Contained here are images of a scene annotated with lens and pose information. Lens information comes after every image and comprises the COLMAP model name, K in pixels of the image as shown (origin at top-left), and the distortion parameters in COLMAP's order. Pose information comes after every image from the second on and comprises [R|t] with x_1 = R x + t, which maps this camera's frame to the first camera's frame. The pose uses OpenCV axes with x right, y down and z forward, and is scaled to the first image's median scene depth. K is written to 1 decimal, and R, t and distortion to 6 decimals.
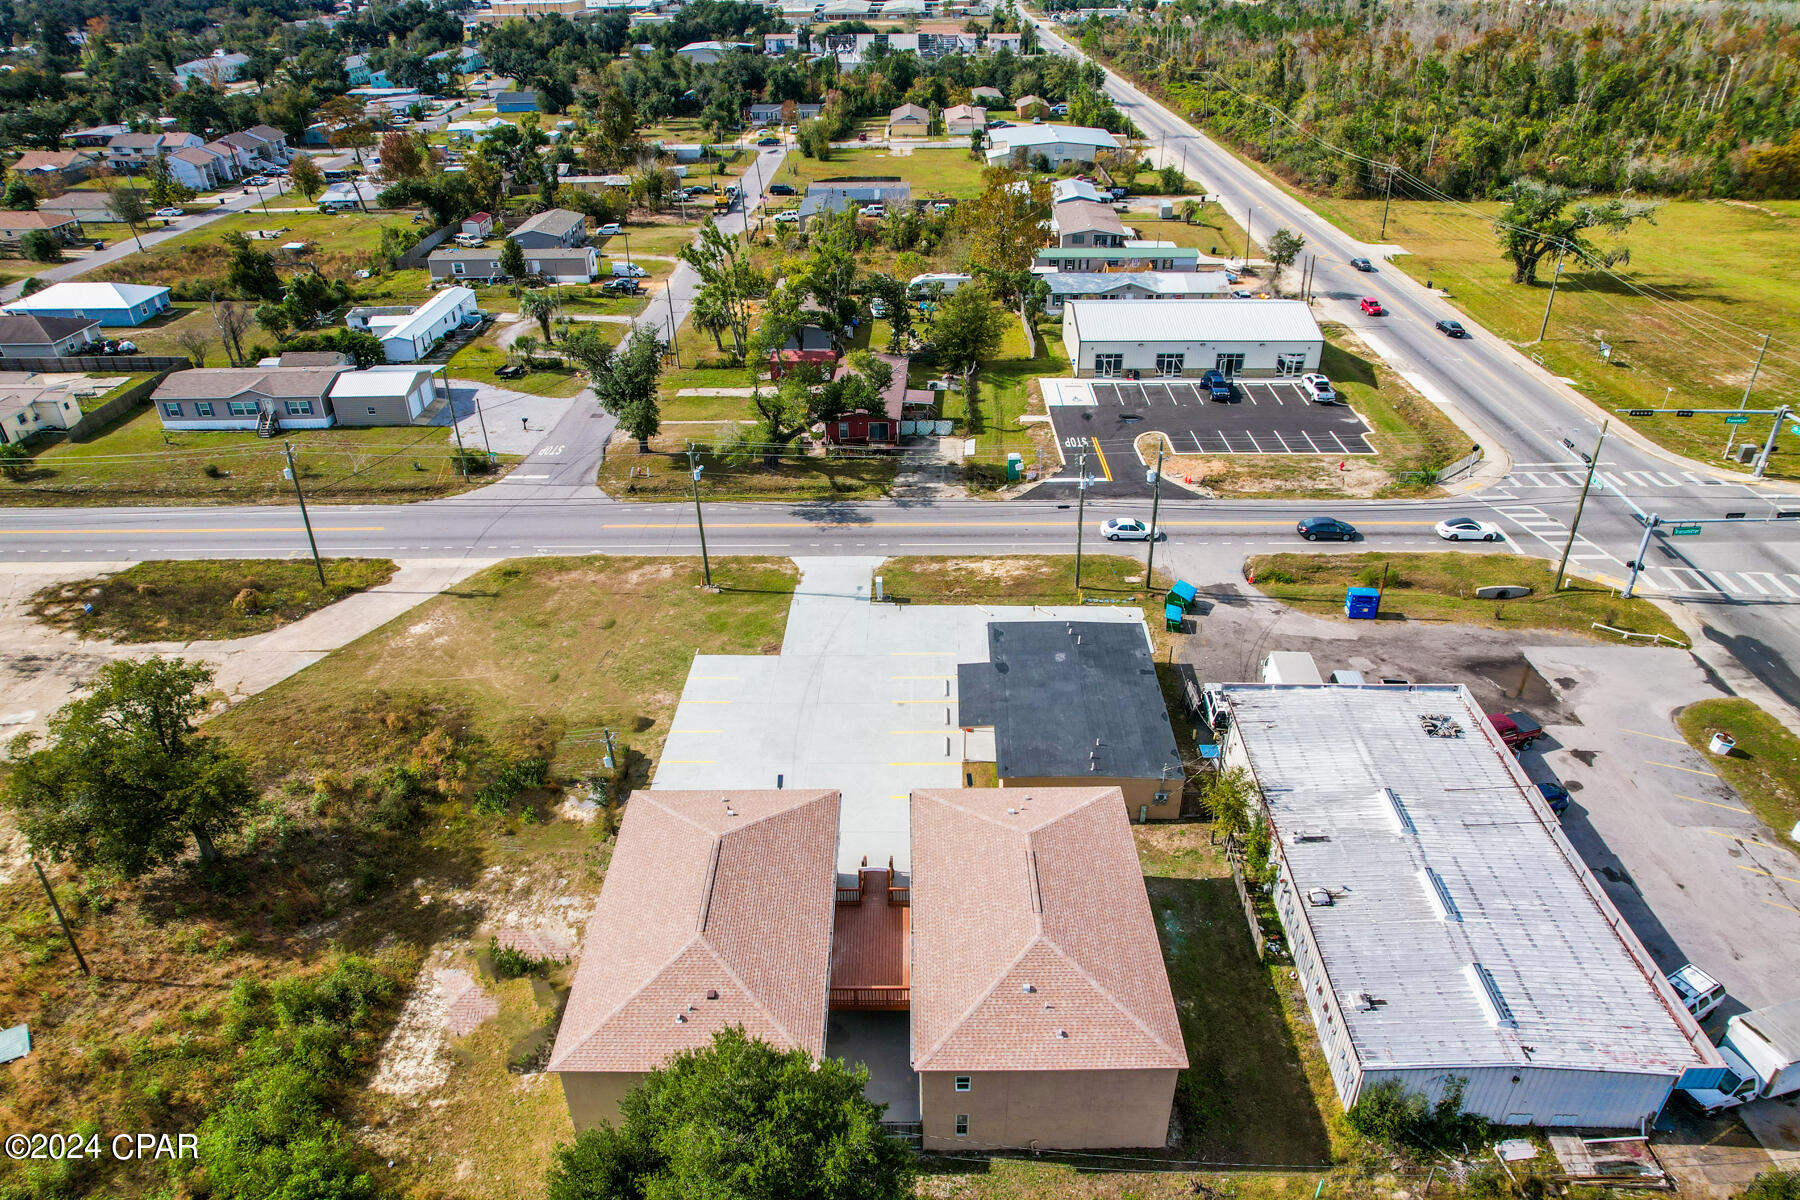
lens RADIAL K [[1140.0, 0, 902.9], [0, 1140.0, 616.9], [0, 0, 1]] dist [-0.063489, 0.058366]
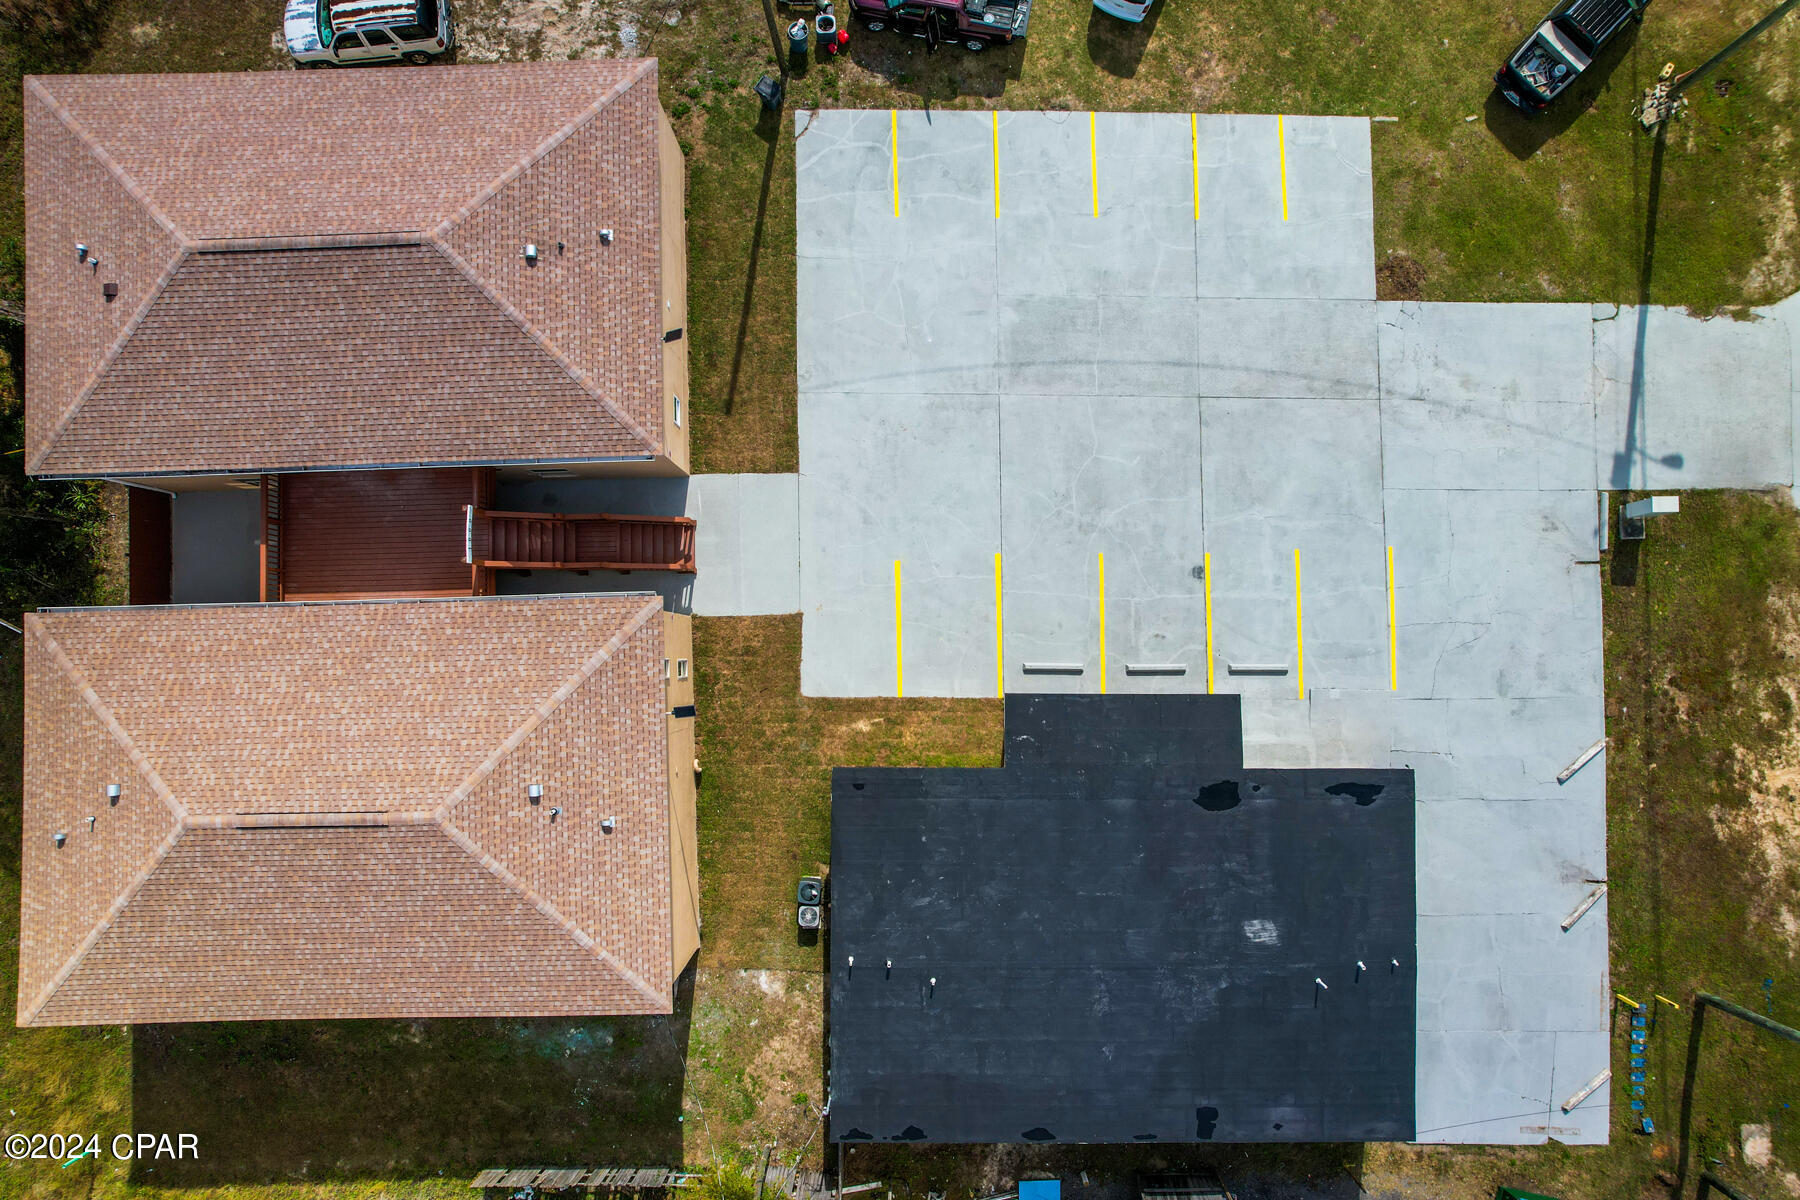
lens RADIAL K [[1155.3, 0, 901.6], [0, 1155.3, 606.6], [0, 0, 1]] dist [-0.072605, 0.066516]
pose [[0.024798, 0.999224, -0.030603, 0.022207], [-0.519154, 0.039033, 0.853789, -0.246889], [0.854321, -0.005285, 0.519719, 0.600245]]
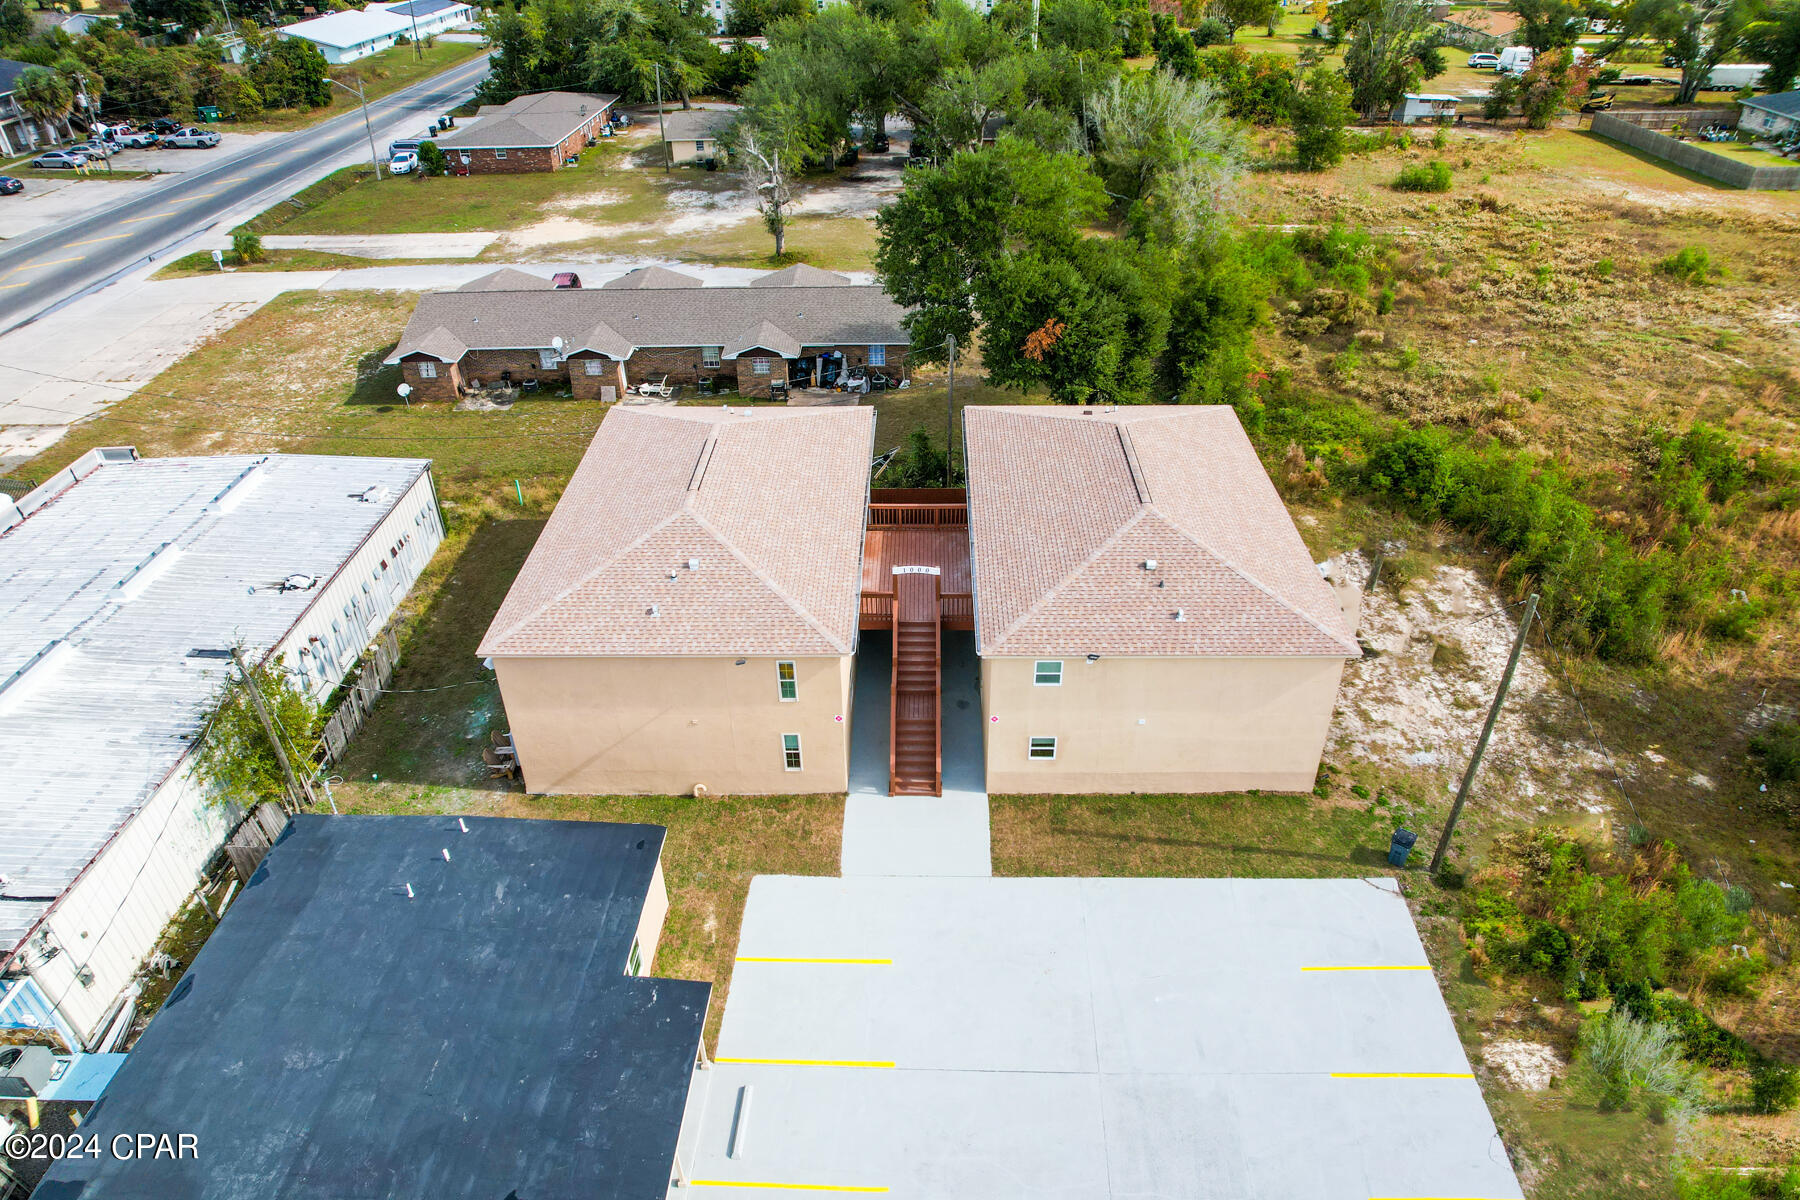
lens RADIAL K [[1155.3, 0, 901.6], [0, 1155.3, 606.6], [0, 0, 1]] dist [-0.072605, 0.066516]
pose [[-0.999608, 0.008245, 0.026772, -0.023238], [0.027781, 0.414610, 0.909575, -0.264208], [-0.003600, 0.909962, -0.414677, 0.880055]]
